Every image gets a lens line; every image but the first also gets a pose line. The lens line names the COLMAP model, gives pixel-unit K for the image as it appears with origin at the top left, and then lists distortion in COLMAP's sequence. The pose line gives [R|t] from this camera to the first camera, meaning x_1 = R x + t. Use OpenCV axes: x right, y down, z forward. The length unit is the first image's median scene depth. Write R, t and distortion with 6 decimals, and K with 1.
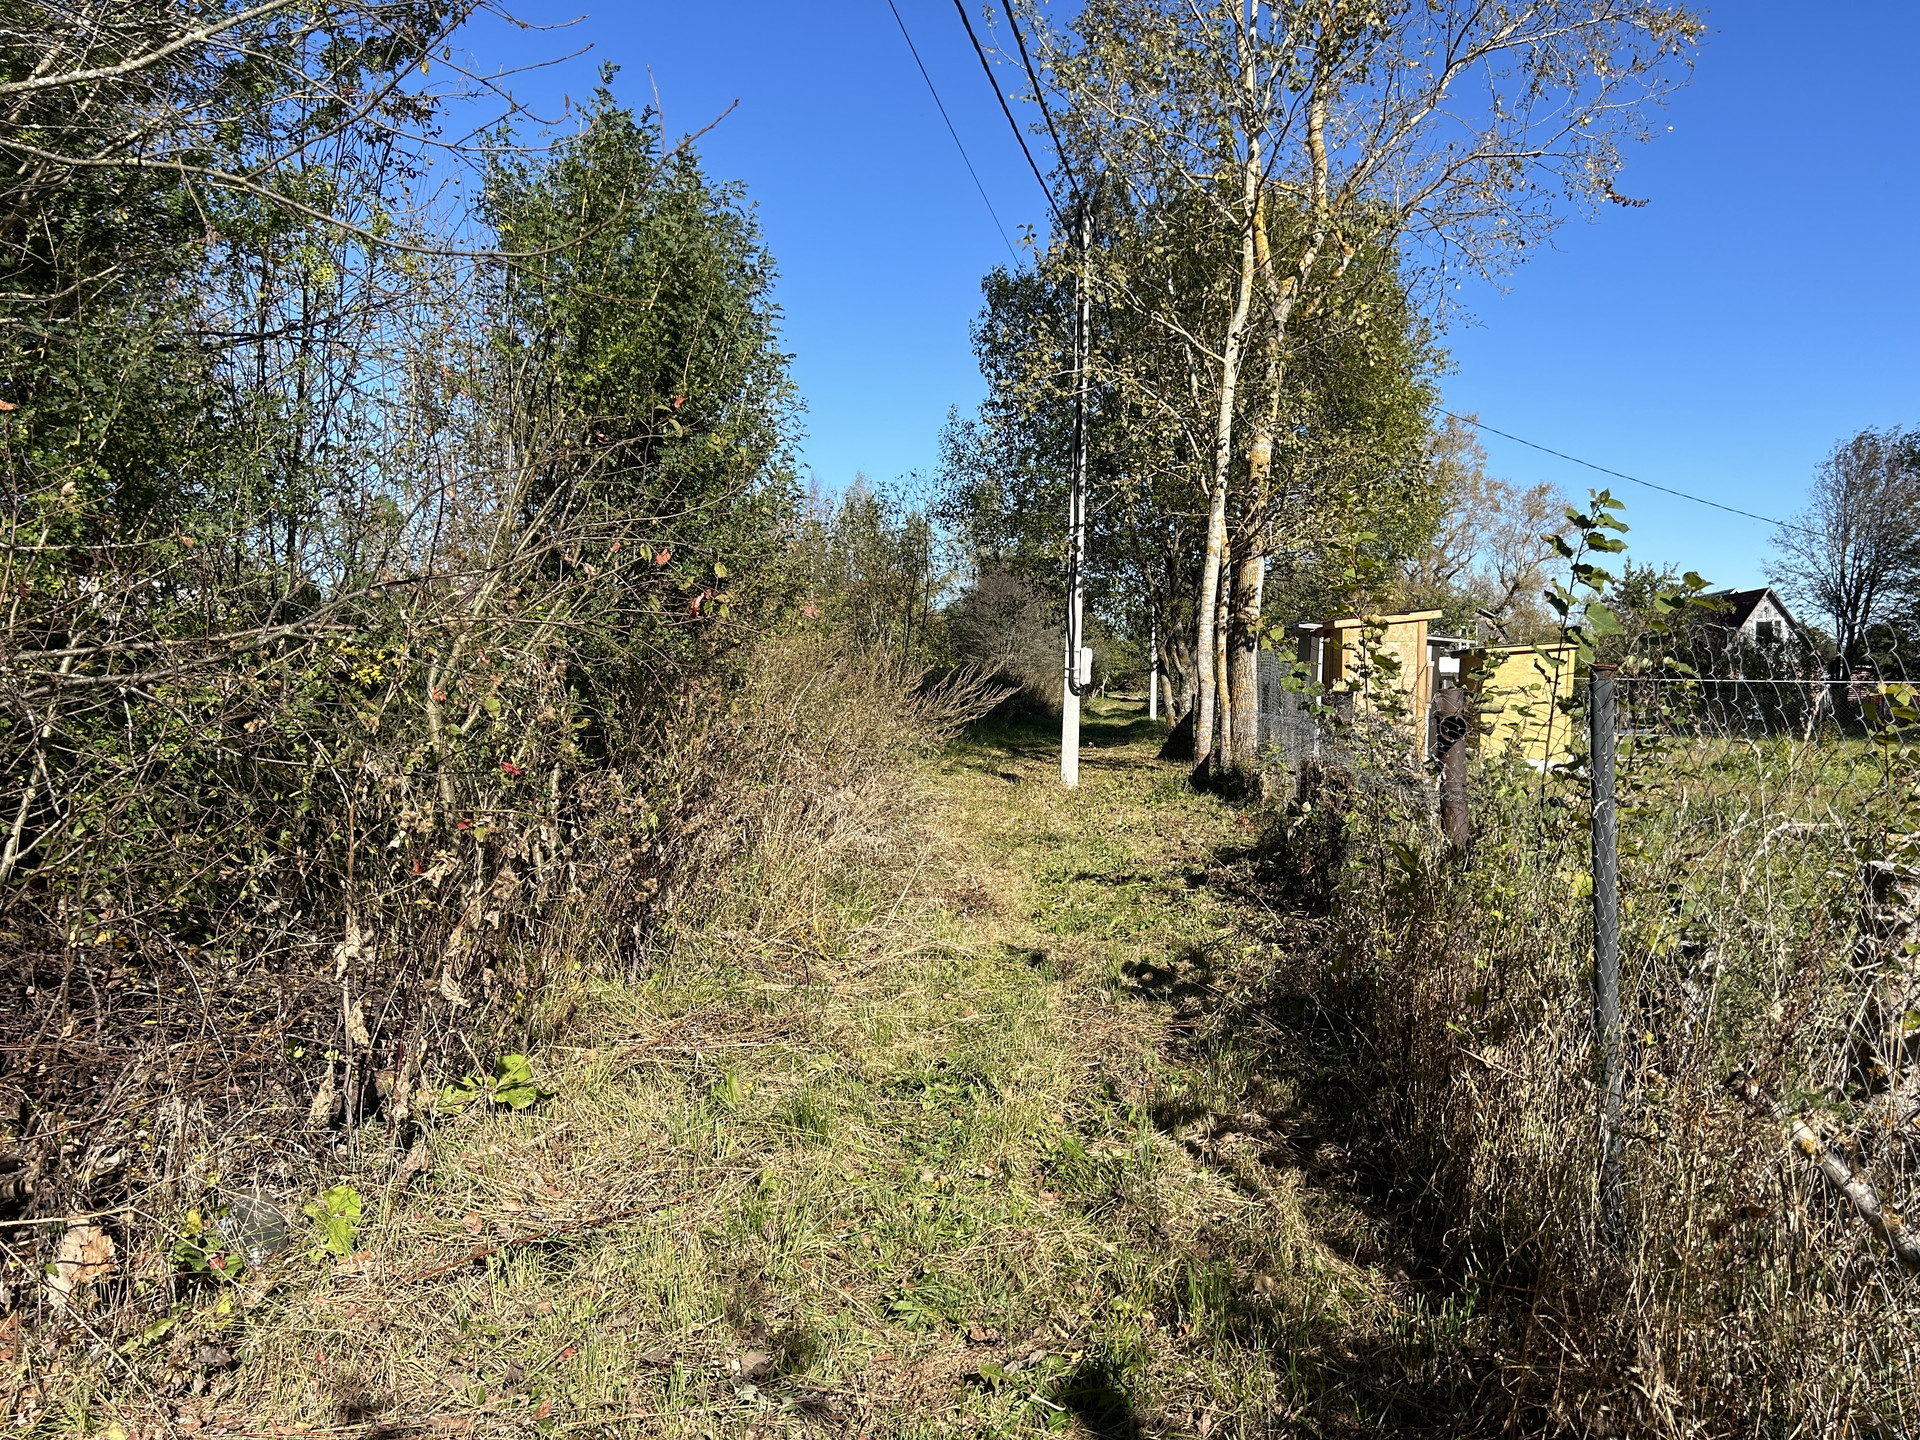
lens RADIAL K [[1430.5, 0, 973.2], [0, 1430.5, 718.9], [0, 0, 1]] dist [0.069145, -0.082024]
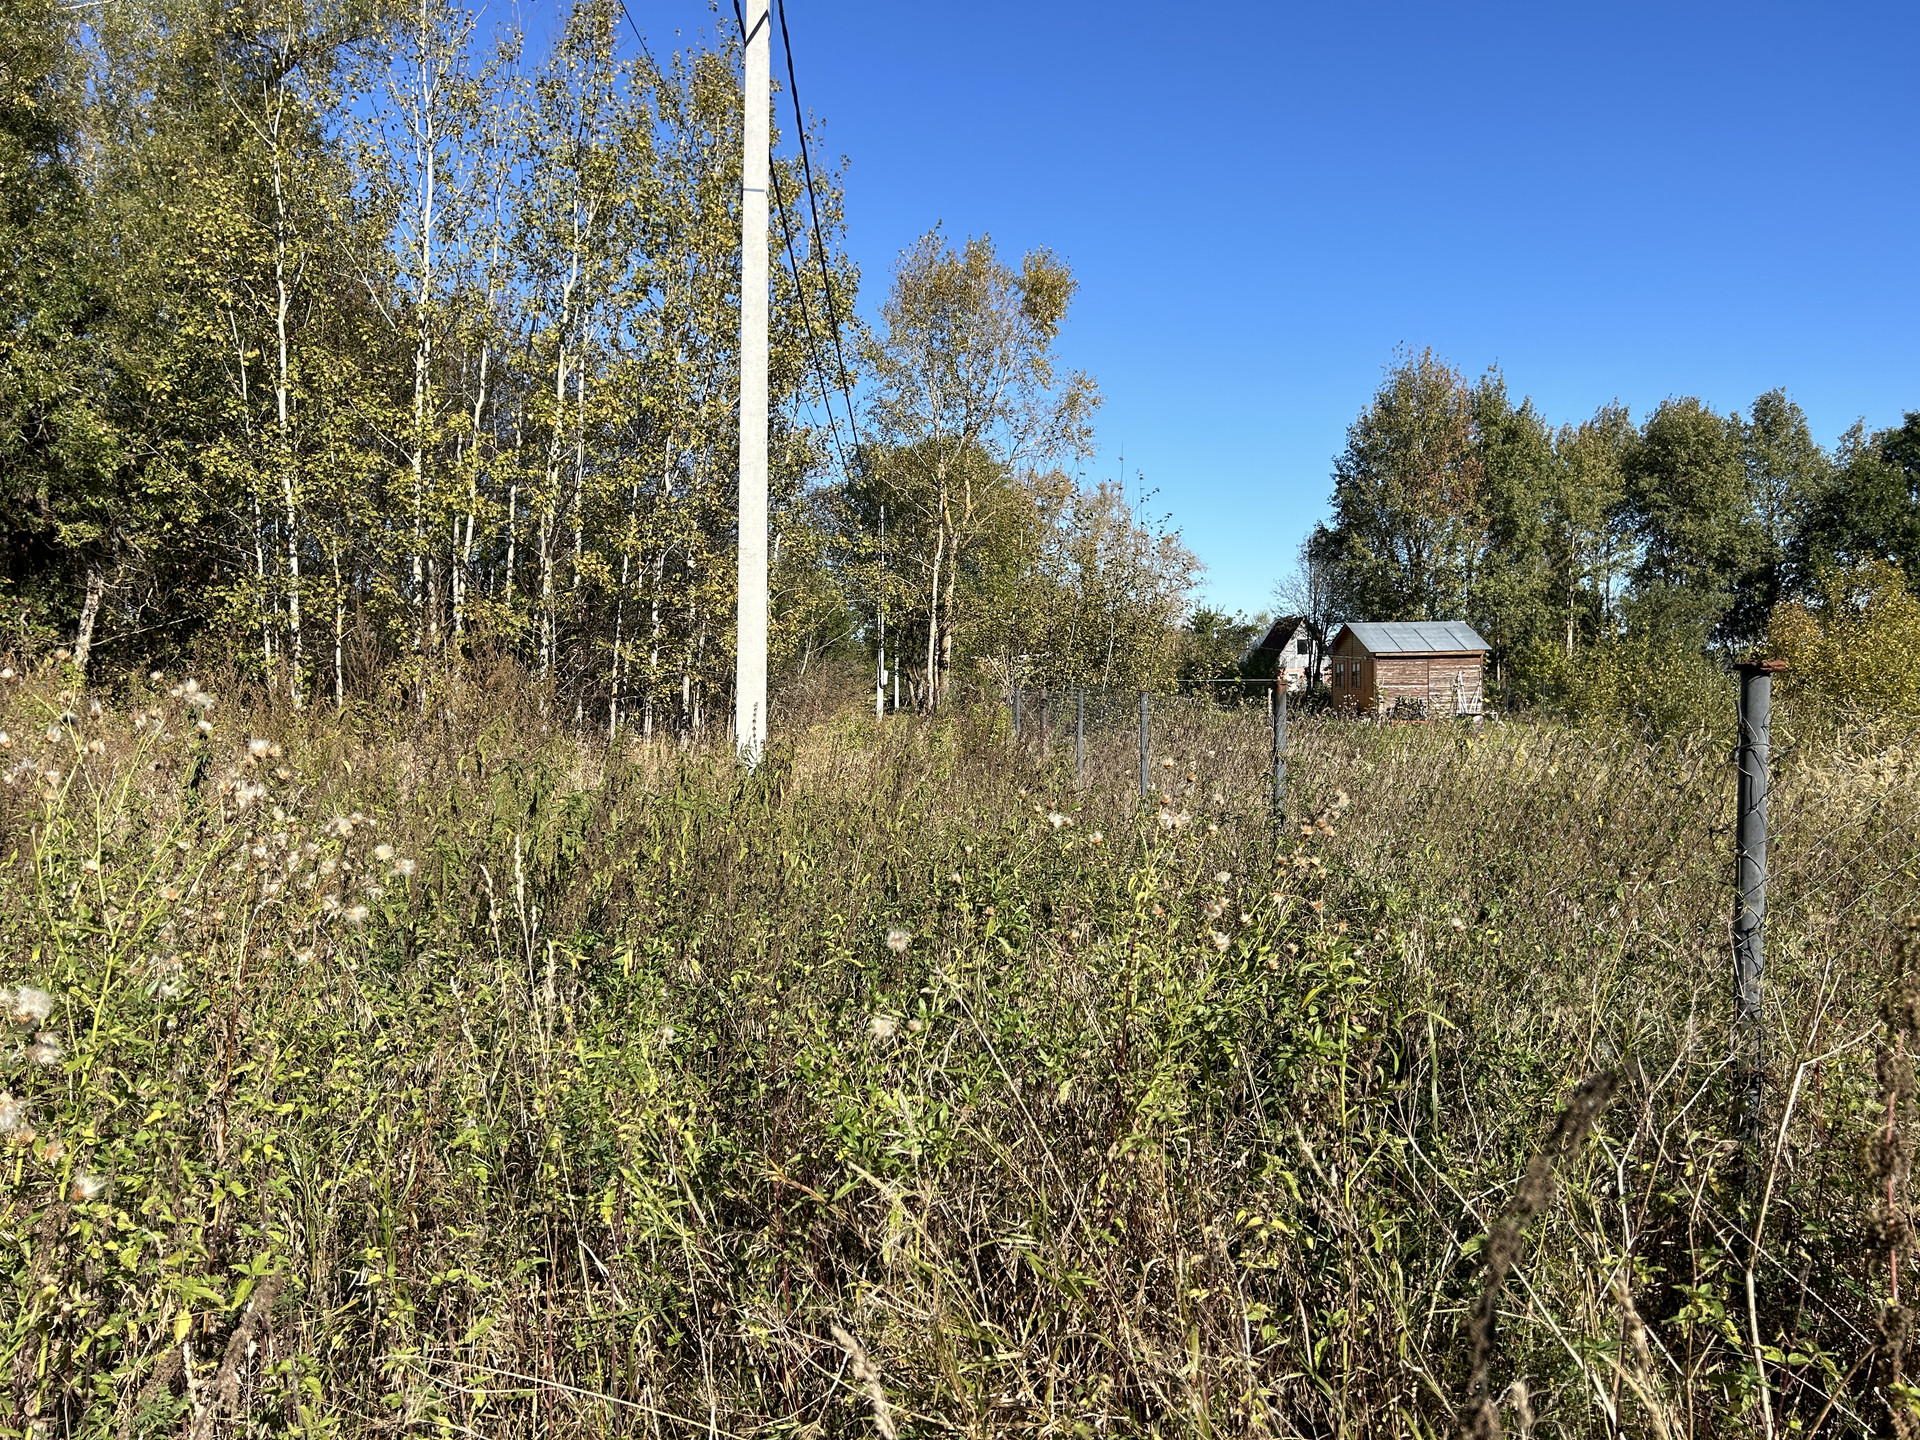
lens RADIAL K [[1430.5, 0, 960.1], [0, 1430.5, 722.0], [0, 0, 1]] dist [0.069145, -0.082024]
pose [[0.982397, -0.024671, 0.185170, -0.277974], [0.025753, 0.999662, -0.003440, 0.057271], [-0.185022, 0.008148, 0.982701, -1.623123]]
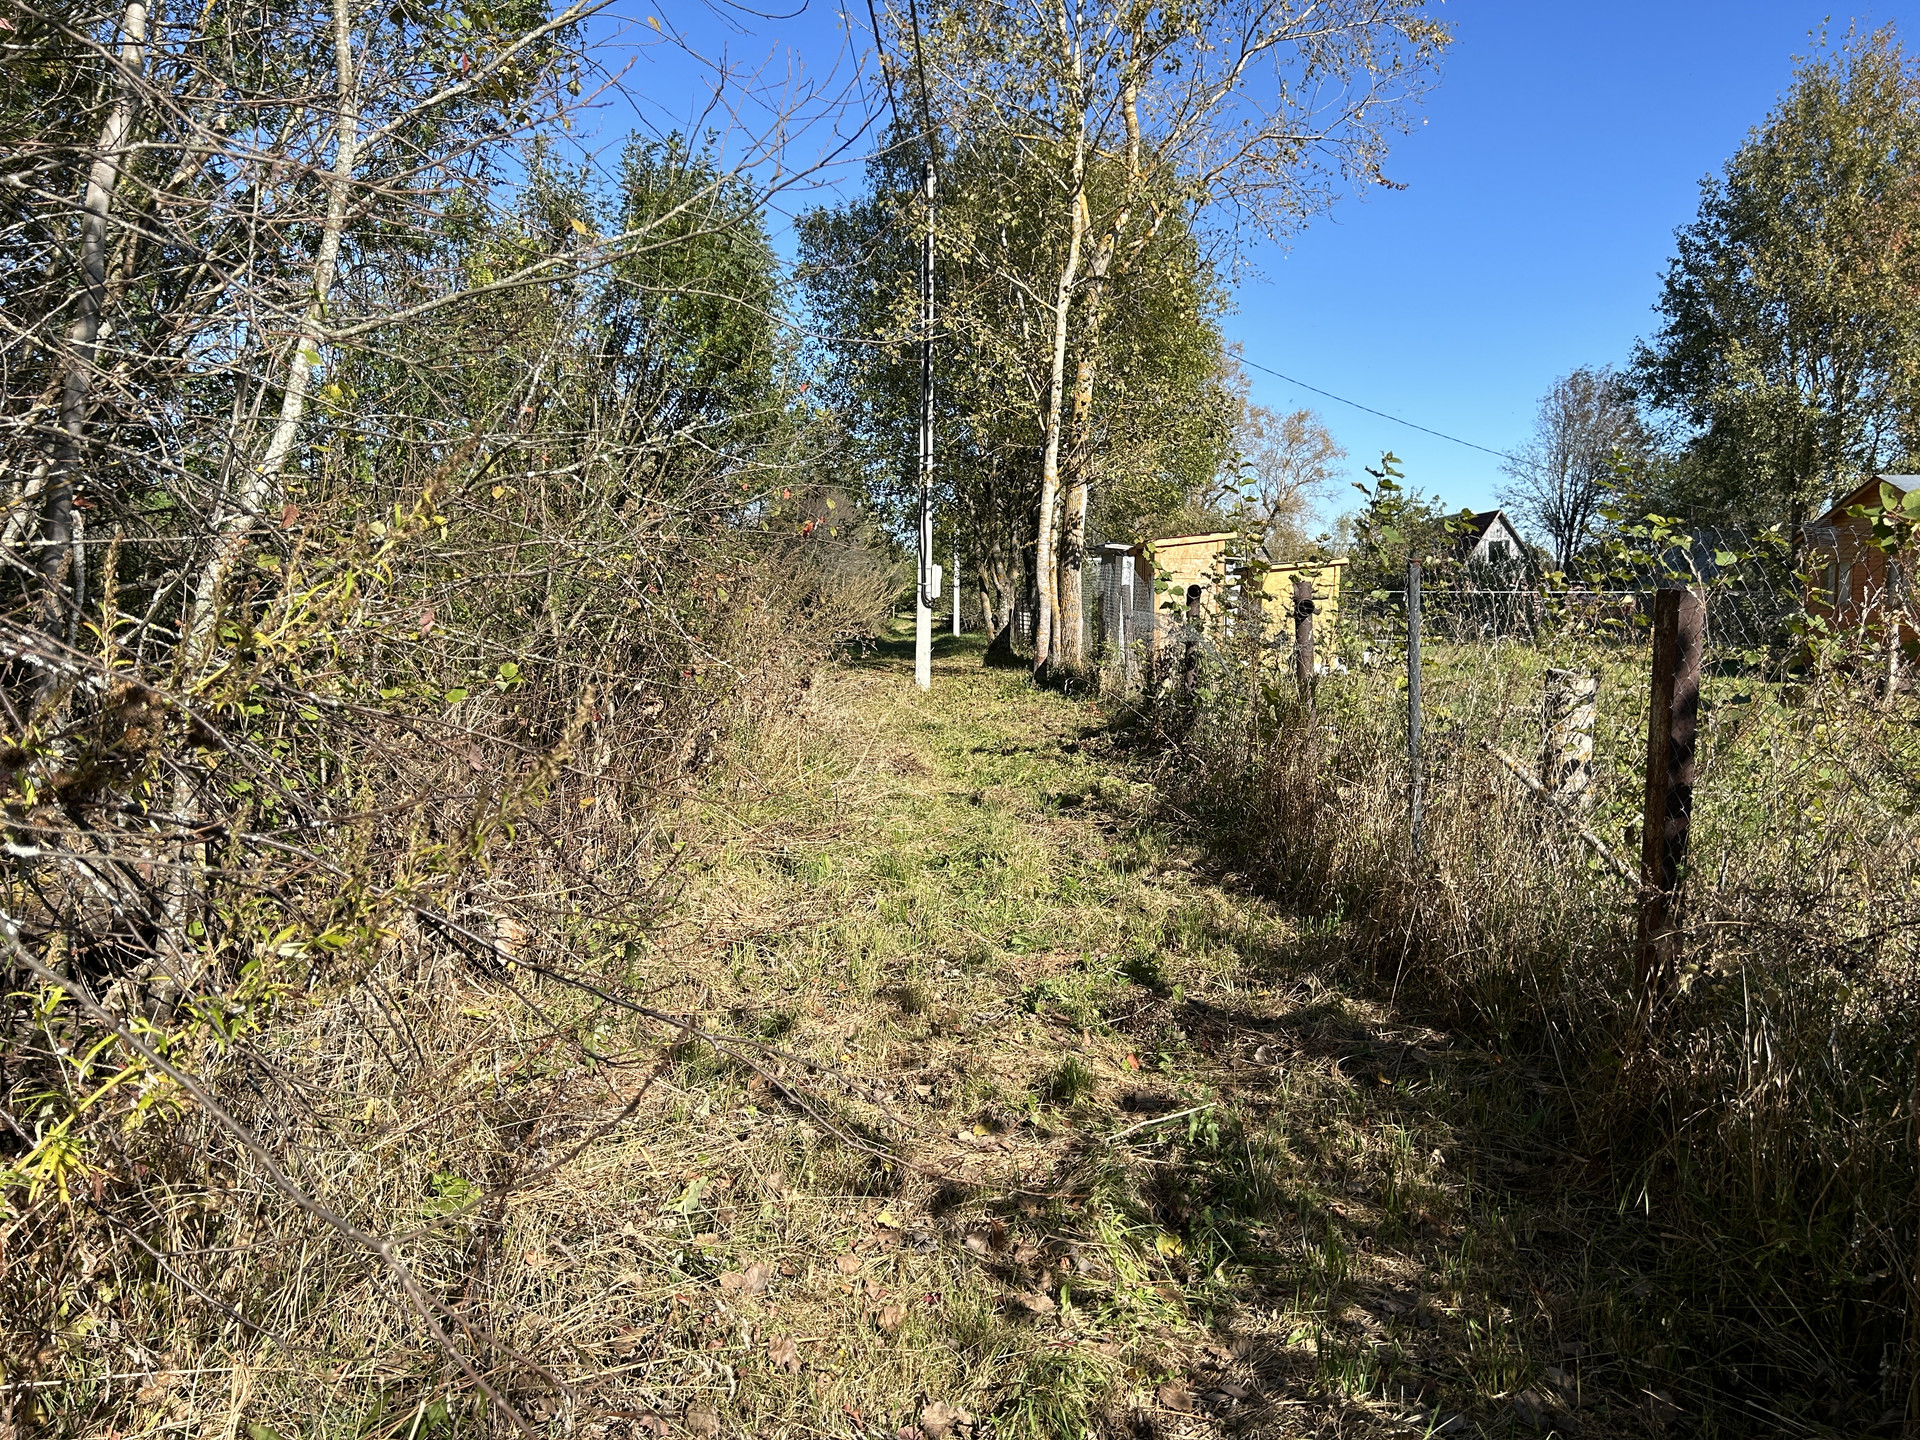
lens RADIAL K [[1430.5, 0, 958.3], [0, 1430.5, 720.2], [0, 0, 1]] dist [0.069145, -0.082024]
pose [[0.989548, -0.020519, 0.142736, -0.065469], [0.012674, 0.998370, 0.055654, 0.009237], [-0.143645, -0.053264, 0.988195, -0.120253]]
